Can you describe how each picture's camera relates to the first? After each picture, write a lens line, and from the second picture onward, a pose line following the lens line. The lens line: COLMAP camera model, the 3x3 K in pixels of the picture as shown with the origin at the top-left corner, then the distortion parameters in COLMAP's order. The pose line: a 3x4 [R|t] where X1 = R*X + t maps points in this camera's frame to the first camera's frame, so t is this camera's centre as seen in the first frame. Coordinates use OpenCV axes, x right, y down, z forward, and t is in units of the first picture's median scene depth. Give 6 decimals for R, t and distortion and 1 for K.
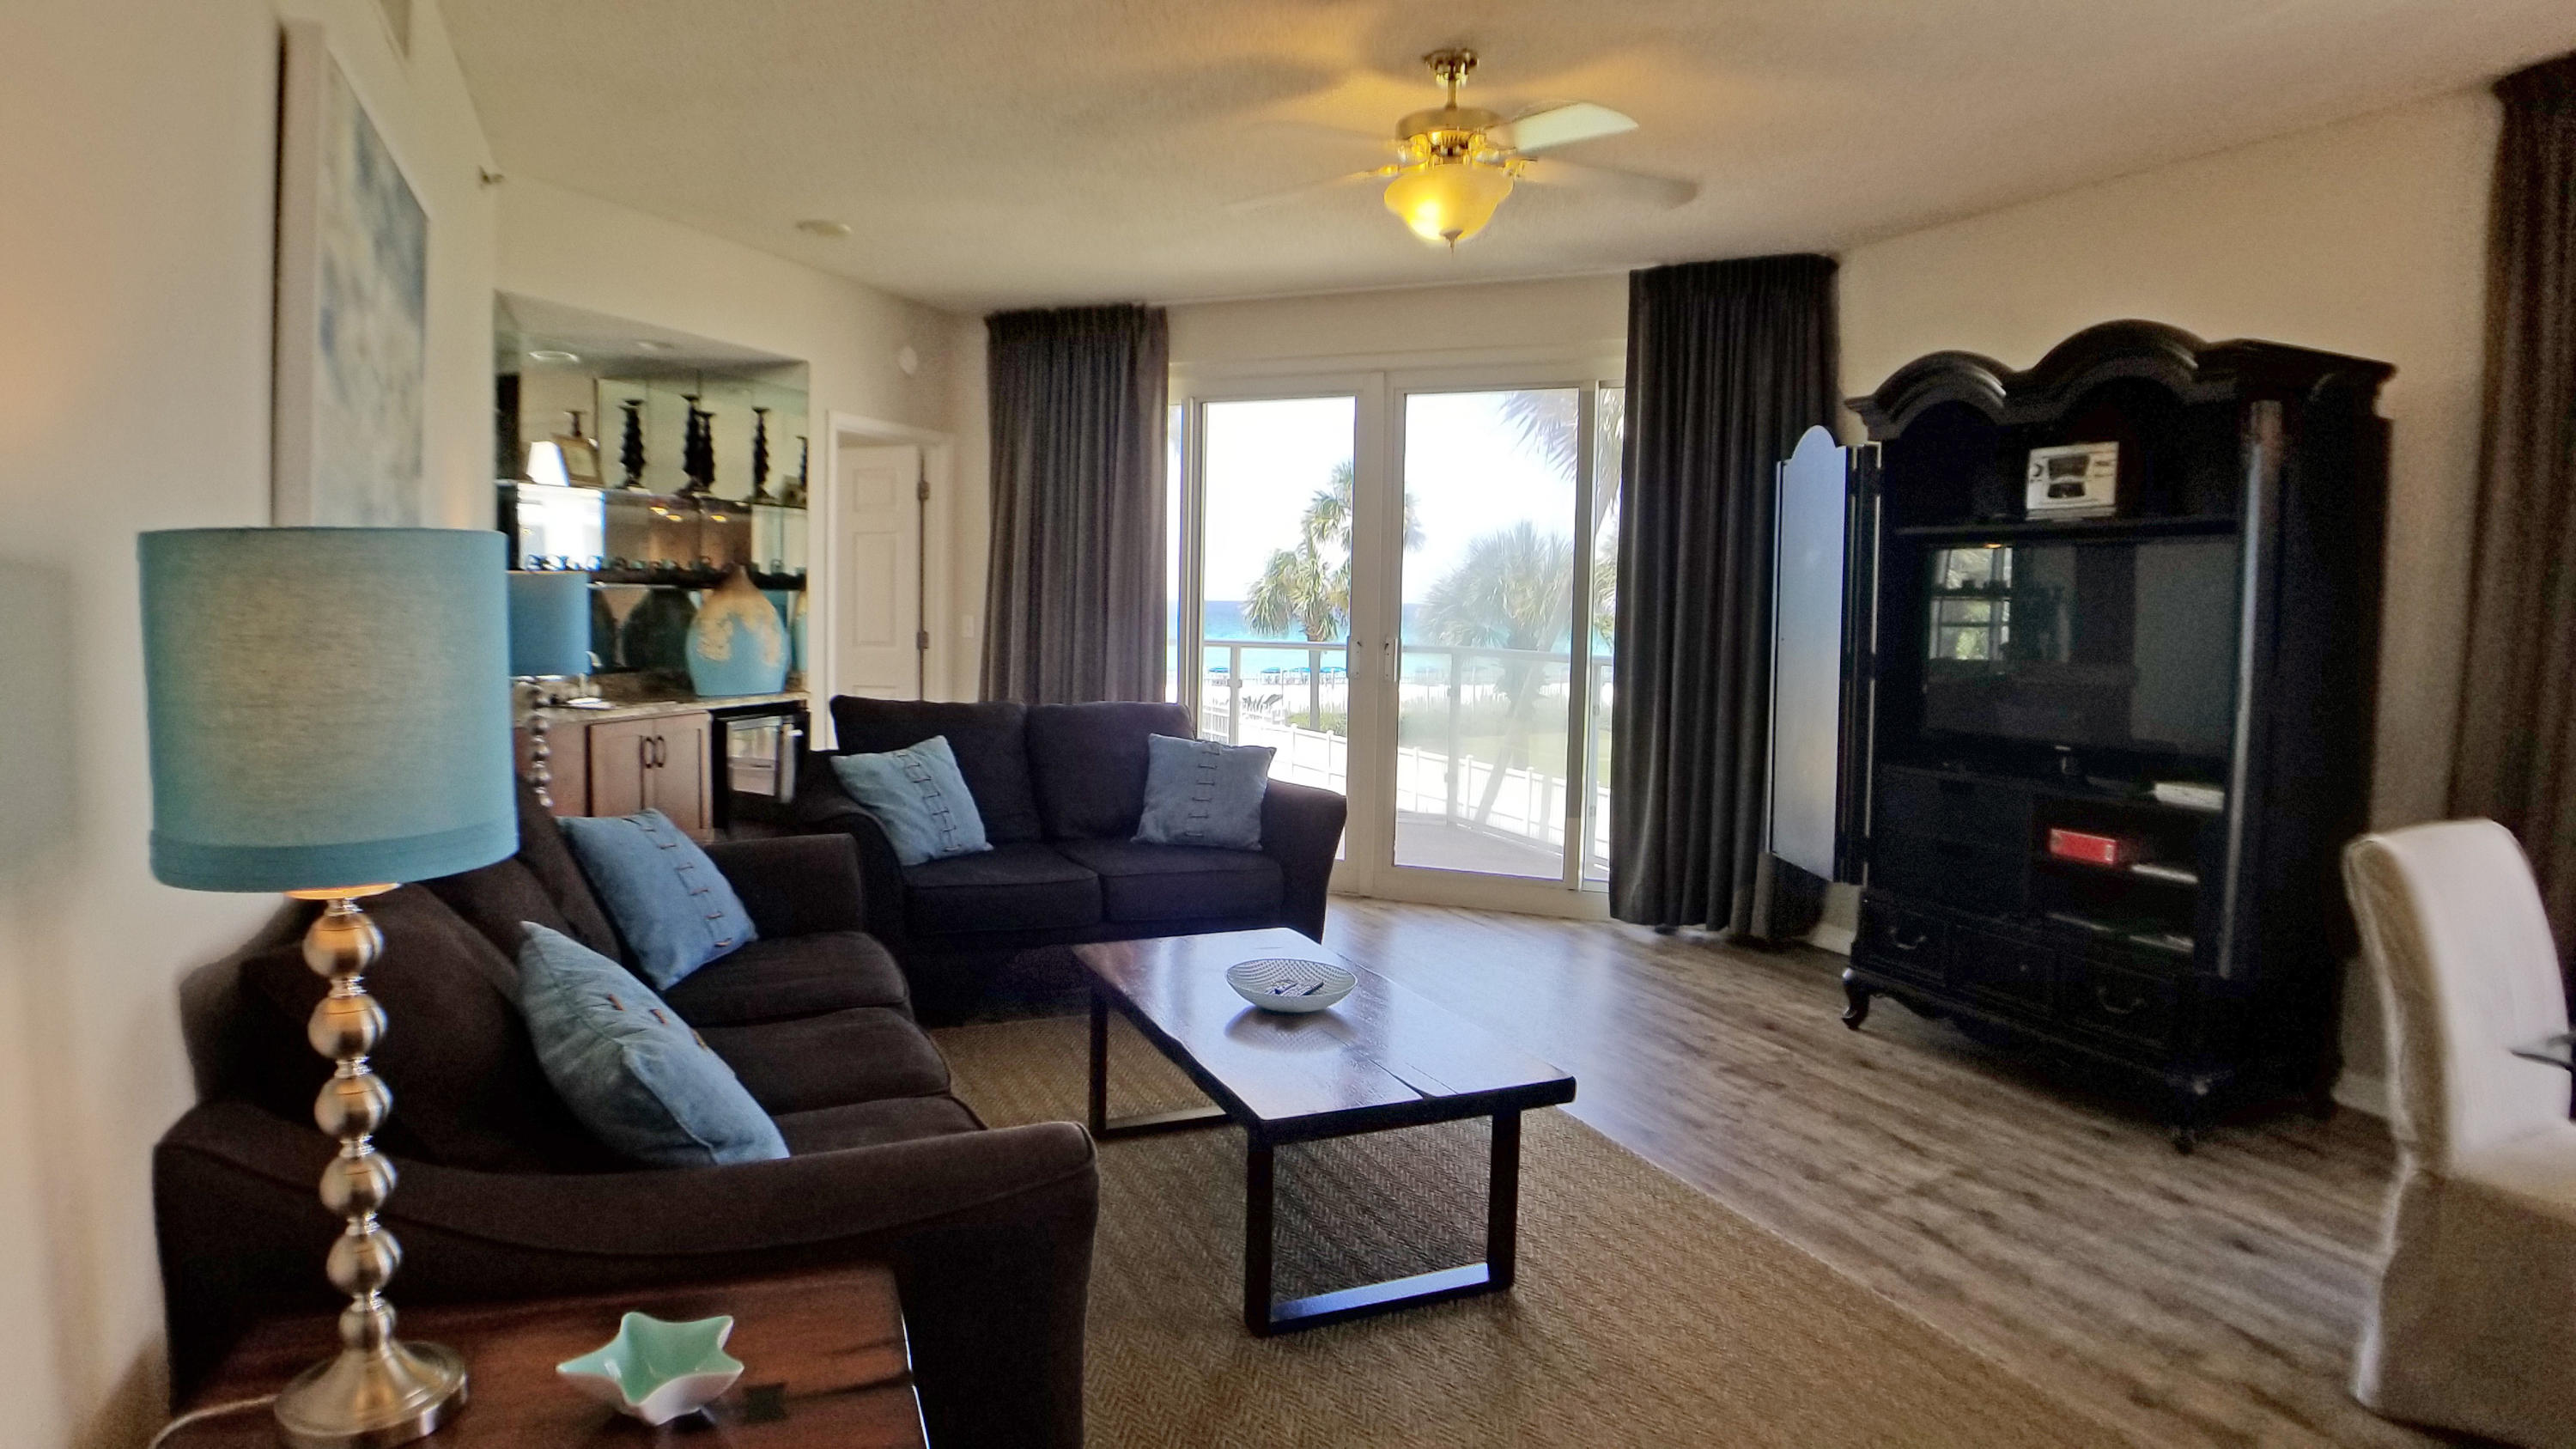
lens RADIAL K [[1420.1, 0, 1236.4], [0, 1420.1, 712.2], [0, 0, 1]] dist [-0.103928, 0.013298]
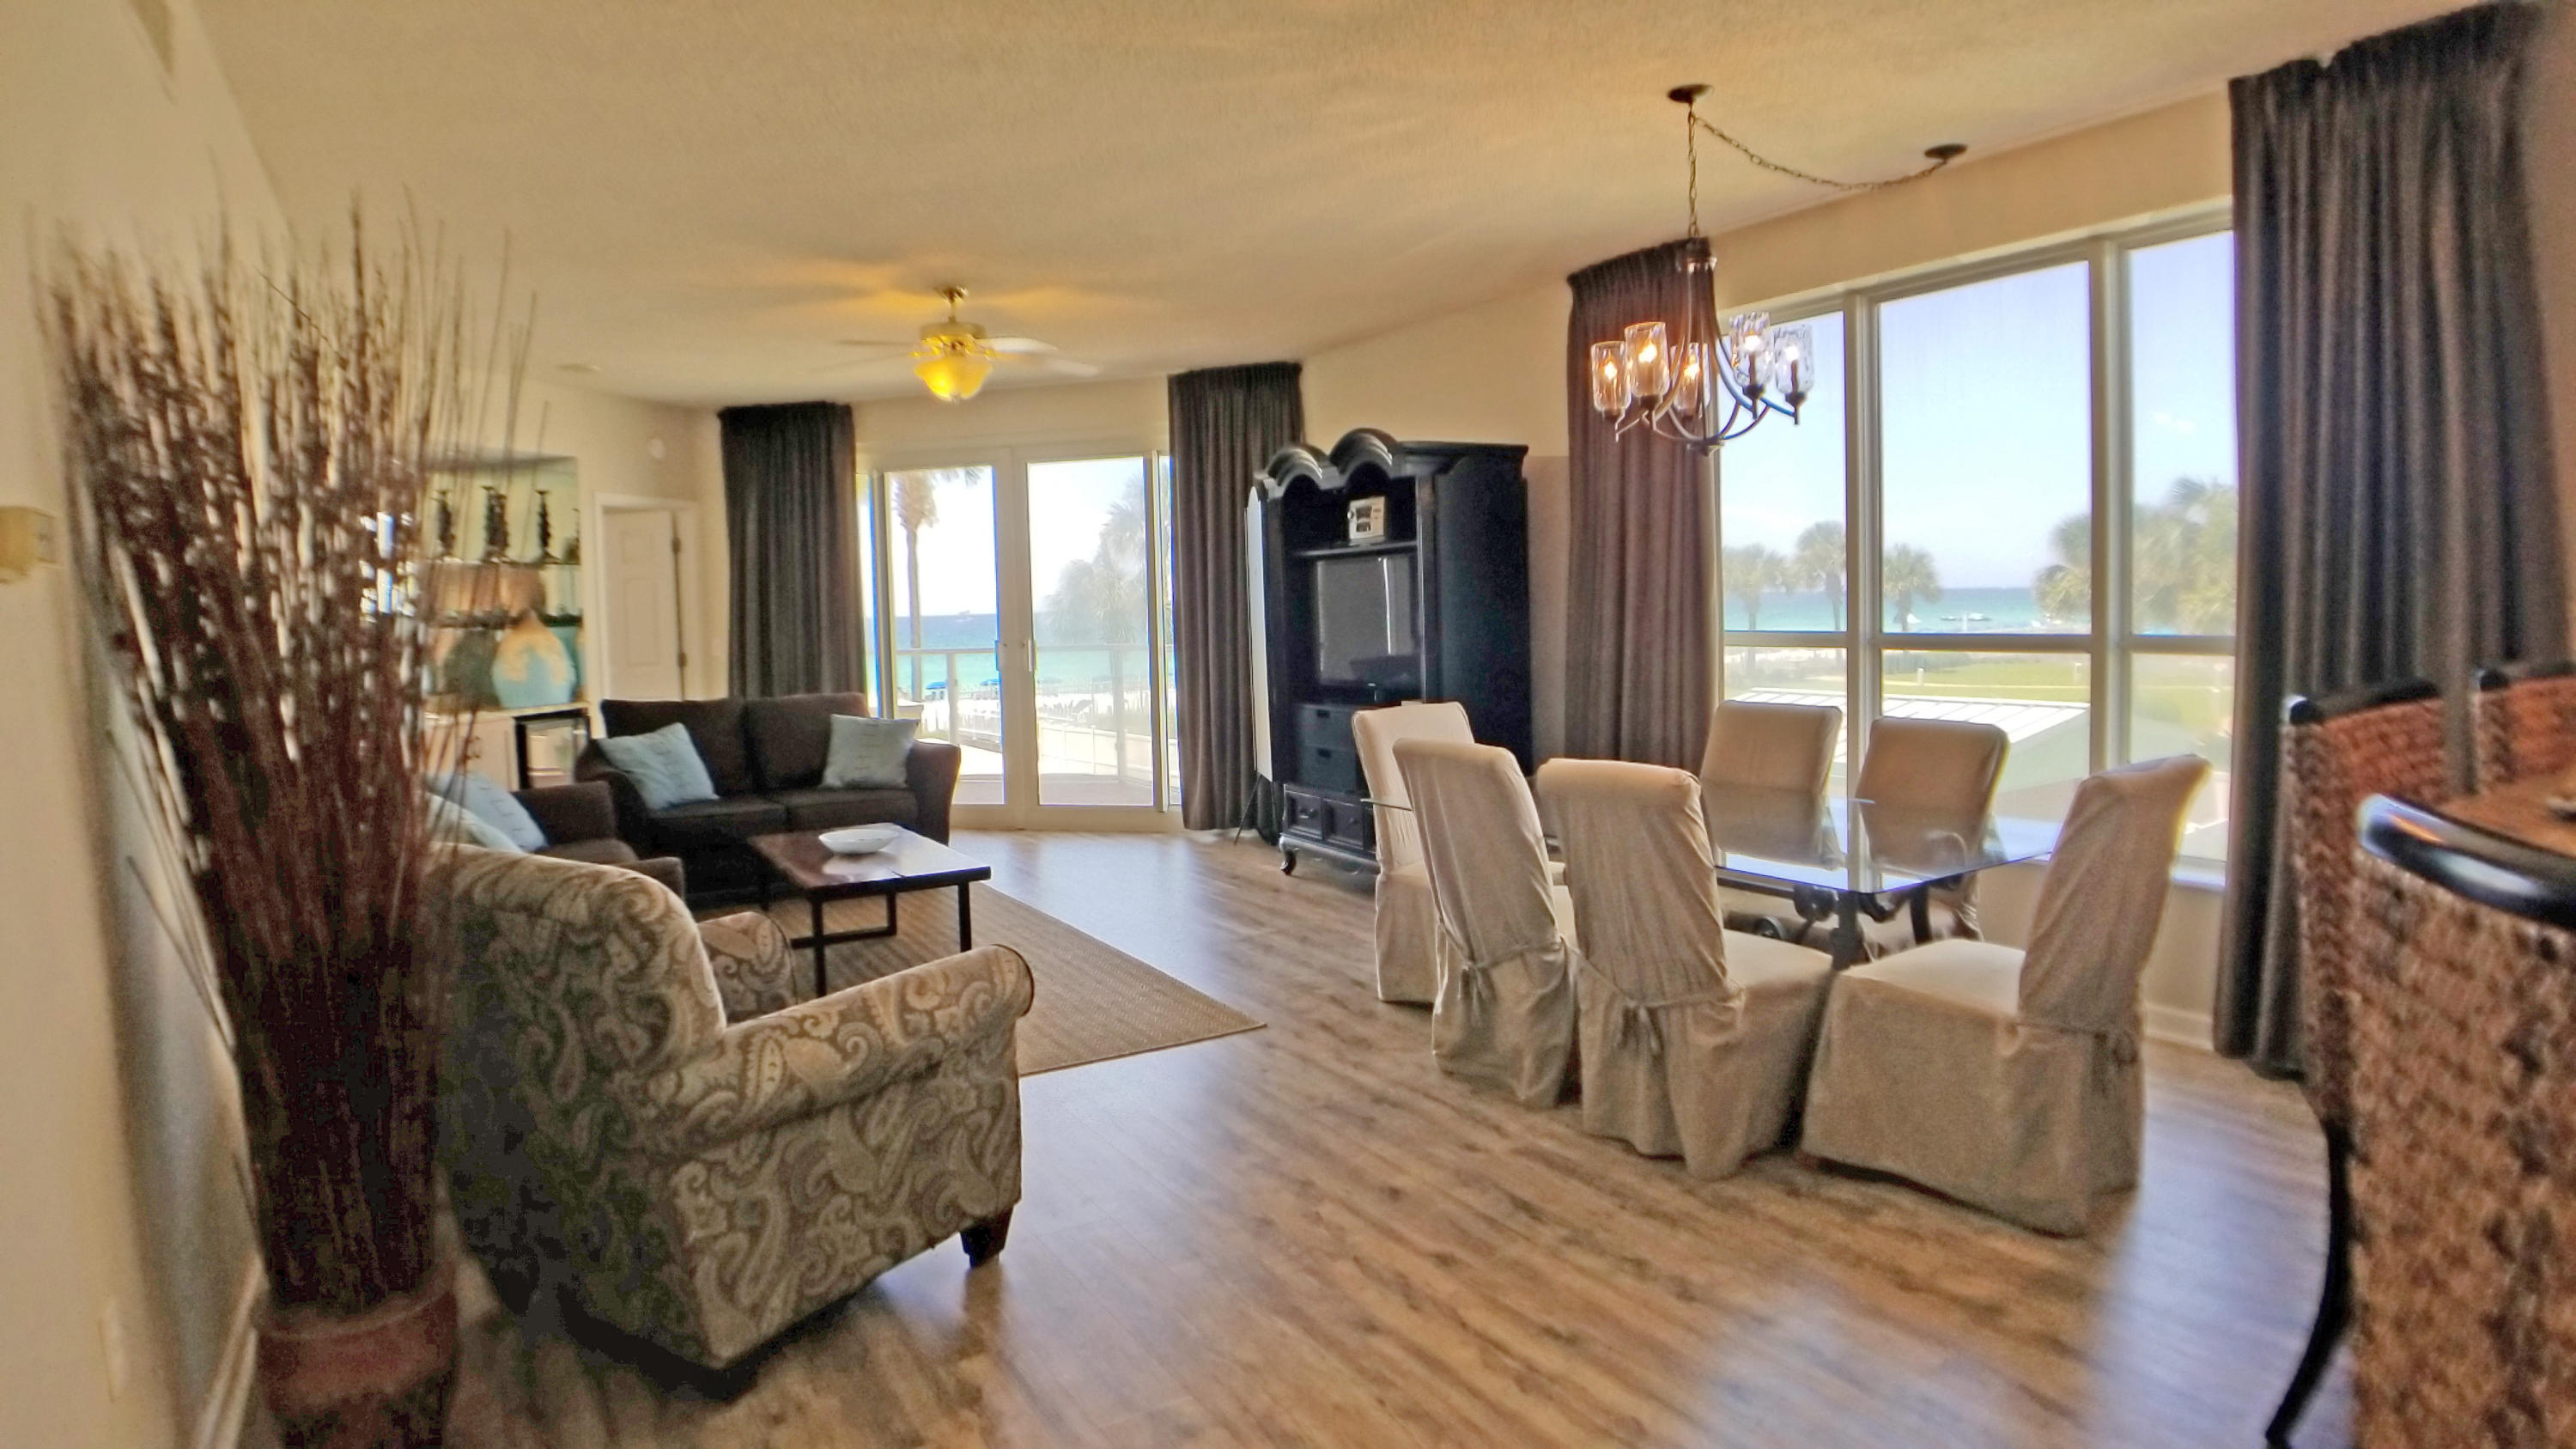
lens RADIAL K [[1440.2, 0, 1293.8], [0, 1440.2, 698.8], [0, 0, 1]] dist [-0.088002, -0.000482]
pose [[0.987886, -0.054419, 0.145327, 0.173159], [0.056496, 0.998351, -0.010195, 0.036119], [-0.144532, 0.018282, 0.989331, -0.449298]]
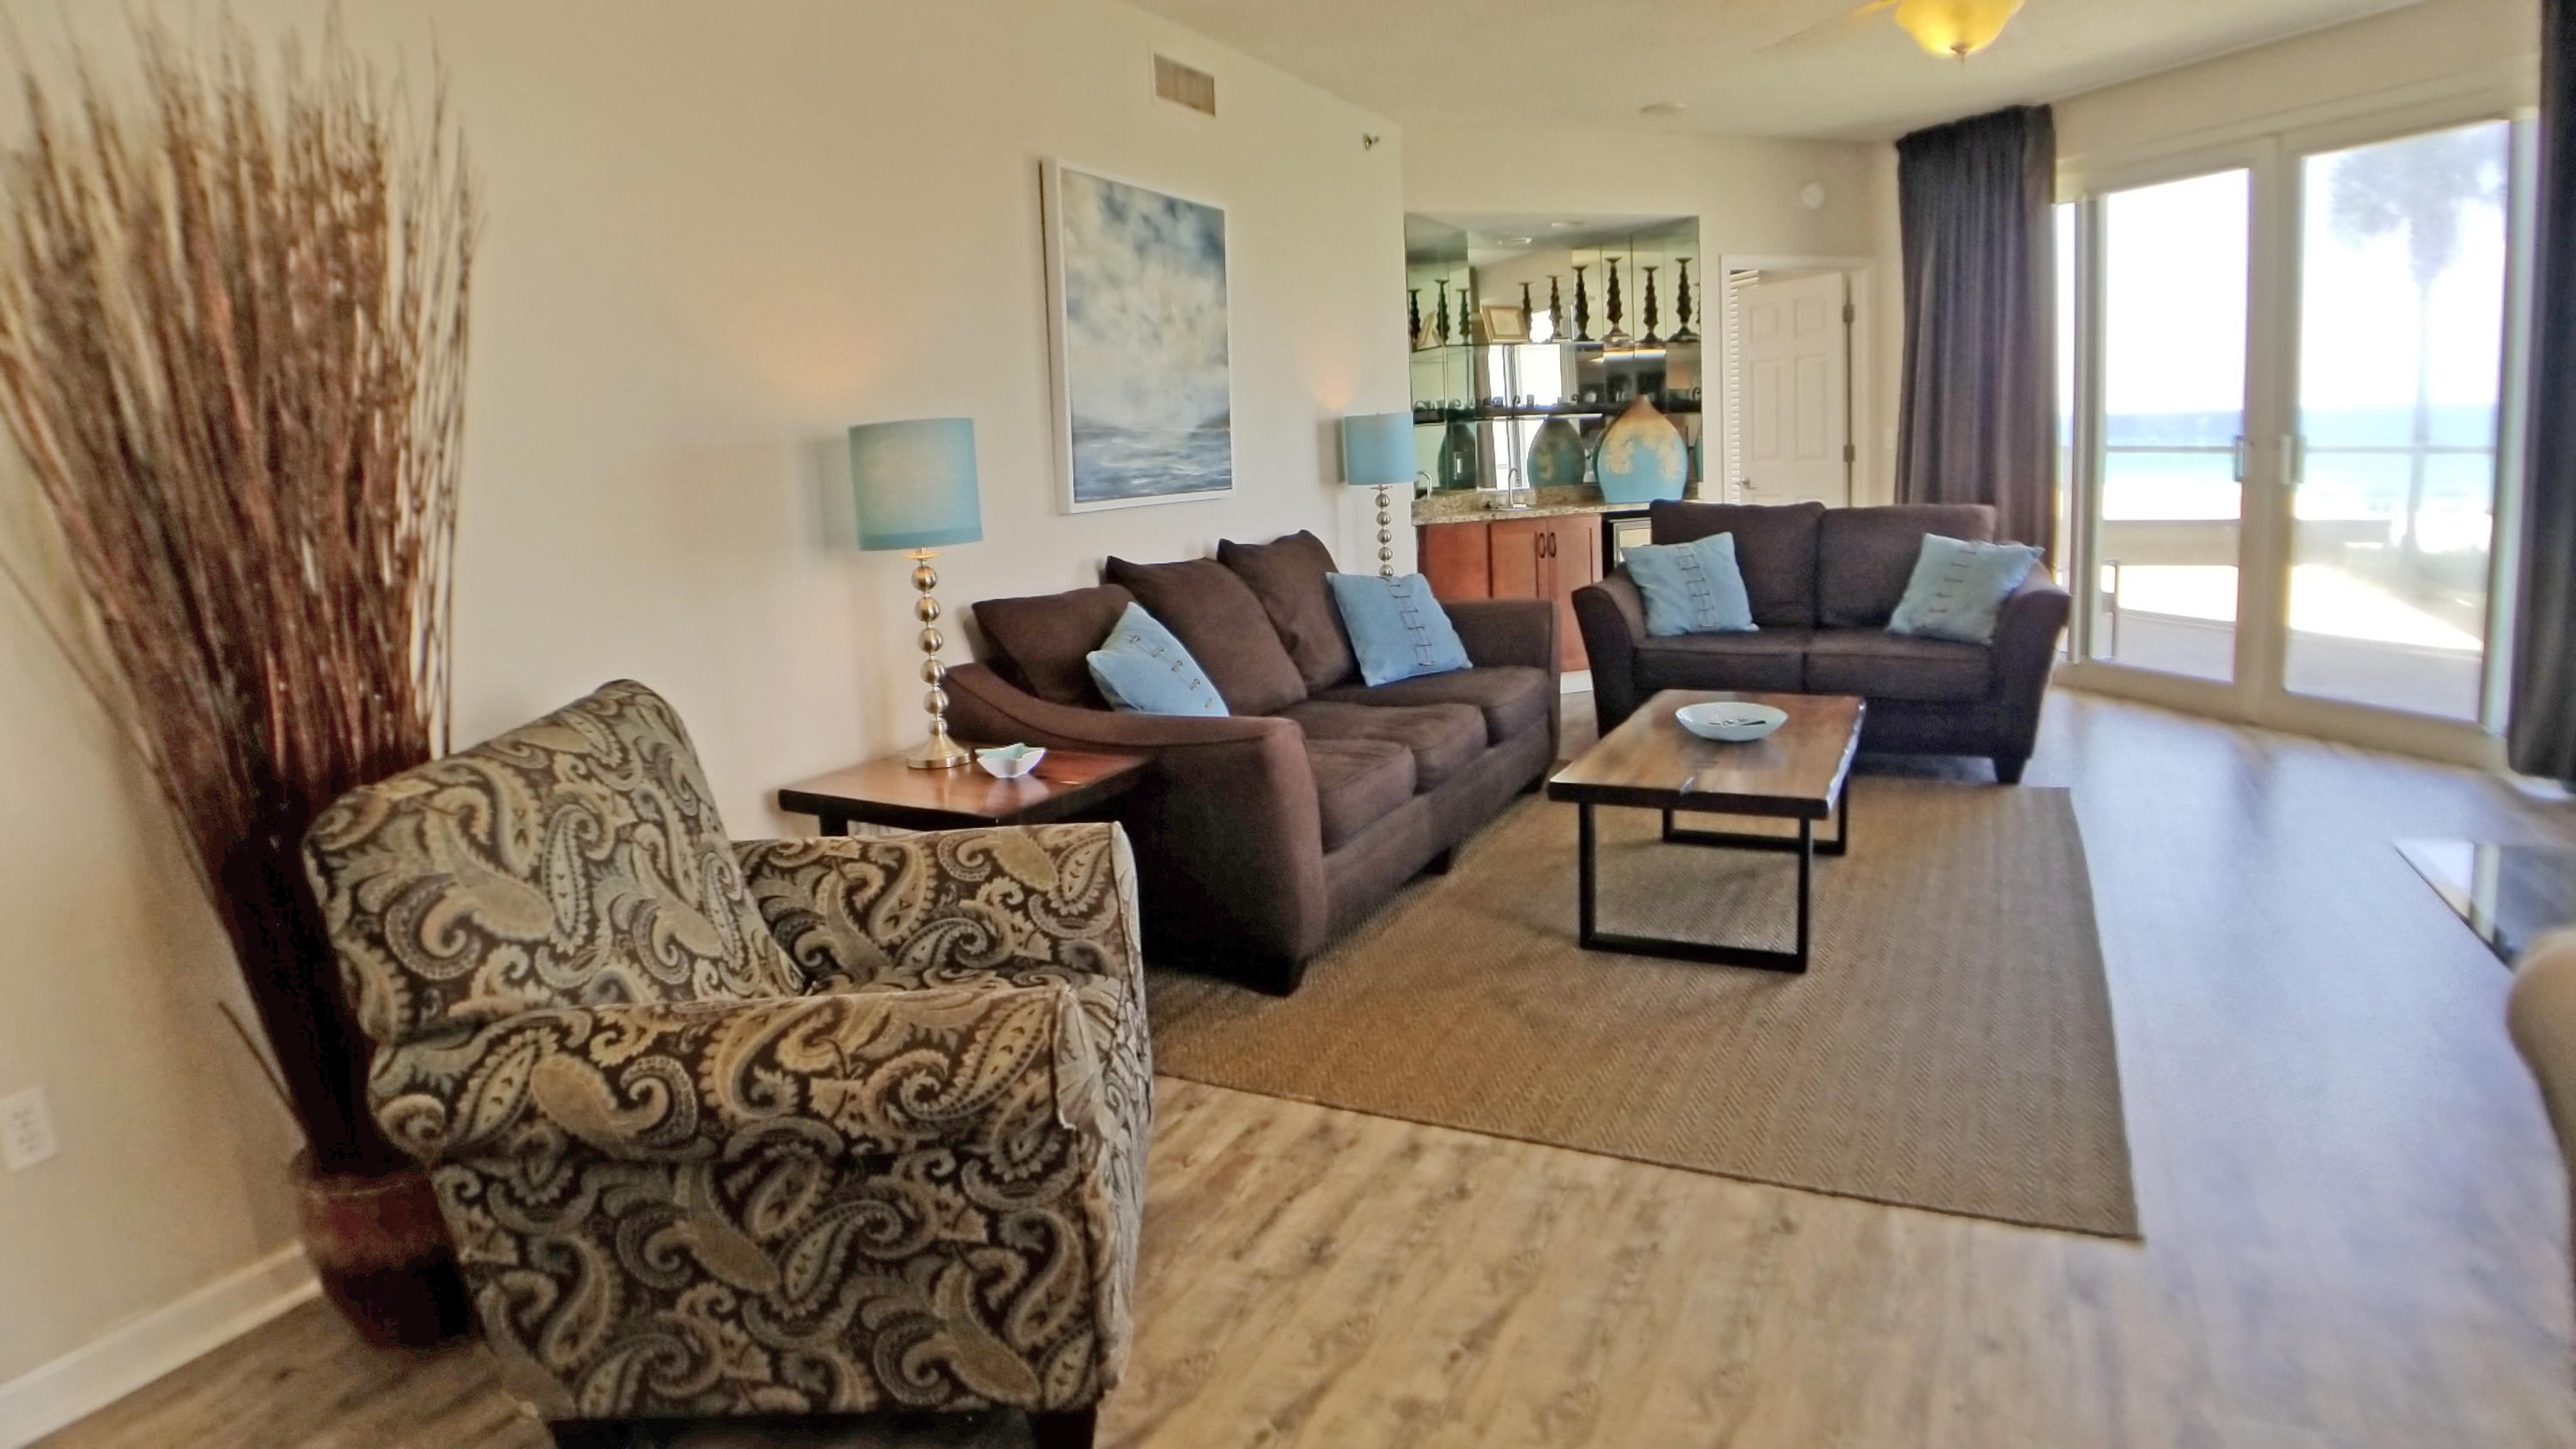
lens RADIAL K [[1426.7, 0, 1237.9], [0, 1426.7, 680.8], [0, 0, 1]] dist [-0.107592, 0.023899]
pose [[0.633399, 0.081568, -0.769514, 0.388801], [-0.003893, 0.994752, 0.102239, 0.018700], [0.773815, -0.061762, 0.630393, -0.058608]]
